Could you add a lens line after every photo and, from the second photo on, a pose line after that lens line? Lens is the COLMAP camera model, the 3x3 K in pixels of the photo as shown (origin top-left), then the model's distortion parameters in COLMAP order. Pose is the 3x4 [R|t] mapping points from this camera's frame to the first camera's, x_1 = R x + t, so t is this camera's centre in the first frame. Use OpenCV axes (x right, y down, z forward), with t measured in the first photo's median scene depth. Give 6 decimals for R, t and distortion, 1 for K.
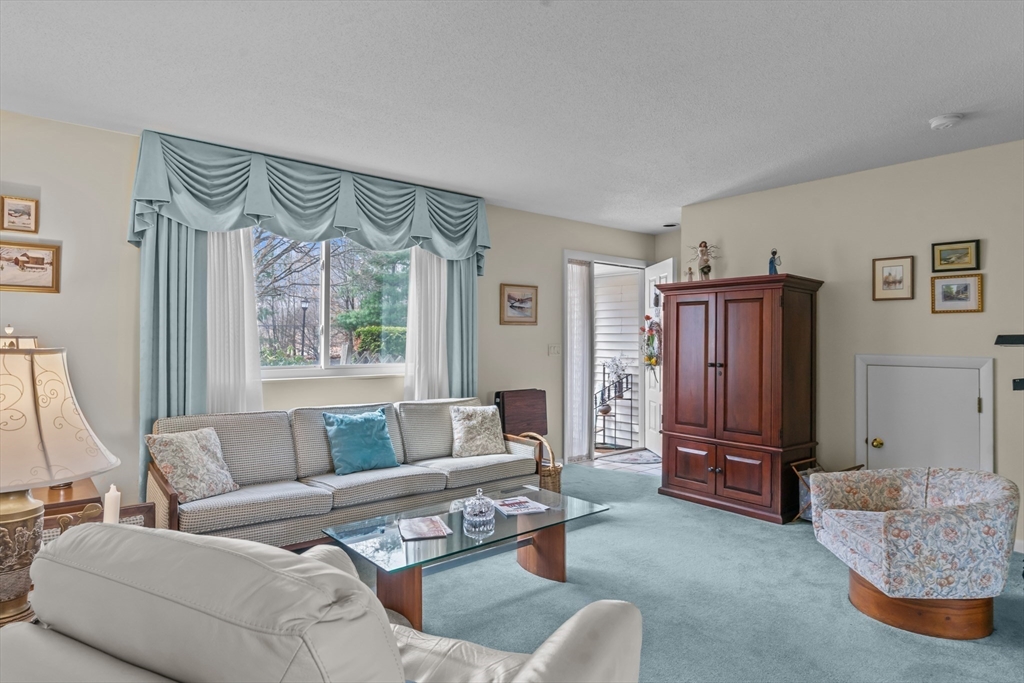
lens RADIAL K [[575.2, 0, 510.2], [0, 575.2, 334.8], [0, 0, 1]] dist [-0.004330, -0.000709]
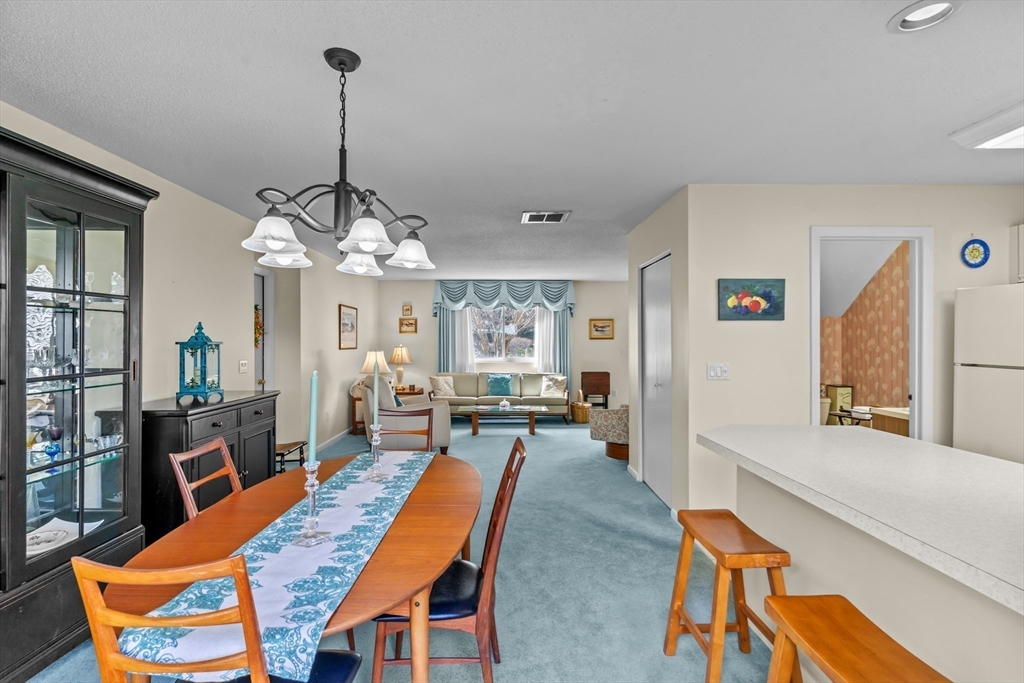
lens RADIAL K [[488.5, 0, 512.0], [0, 488.5, 341.5], [0, 0, 1]] dist [0.002435, 0.000287]
pose [[0.779508, -0.005679, -0.626367, 1.165308], [0.008873, 0.999959, 0.001977, -0.022454], [0.626330, -0.007099, 0.779526, -0.701263]]
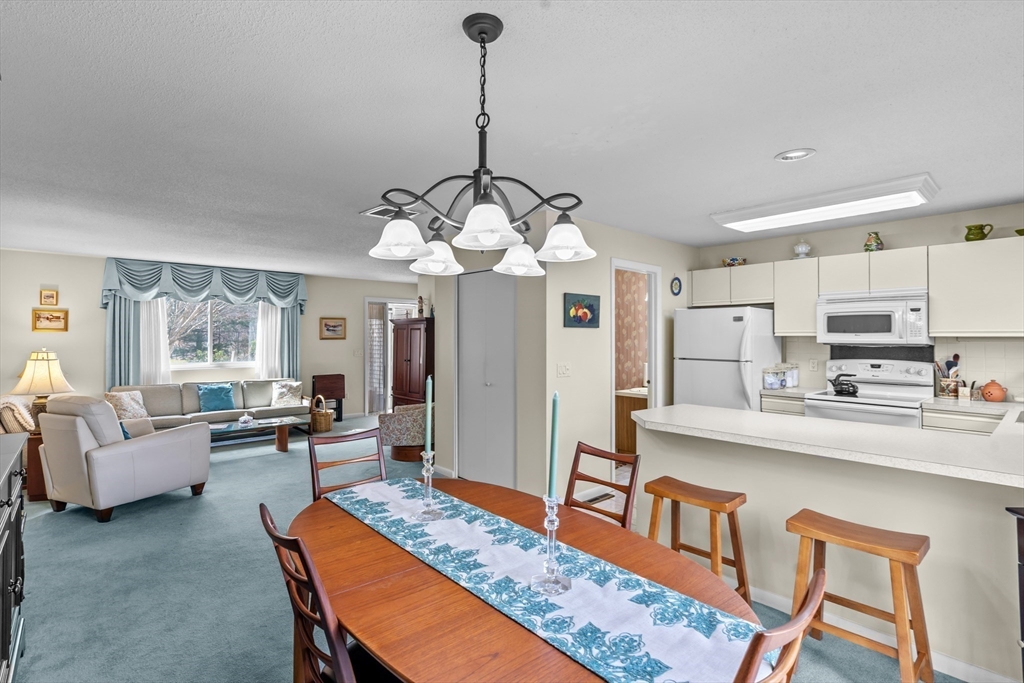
lens RADIAL K [[491.9, 0, 512.1], [0, 491.9, 330.7], [0, 0, 1]] dist [0.000786, 0.000075]
pose [[0.999129, -0.006518, 0.041212, 0.740265], [0.006881, 0.999939, -0.008685, -0.039678], [-0.041153, 0.008961, 0.999113, -0.845256]]
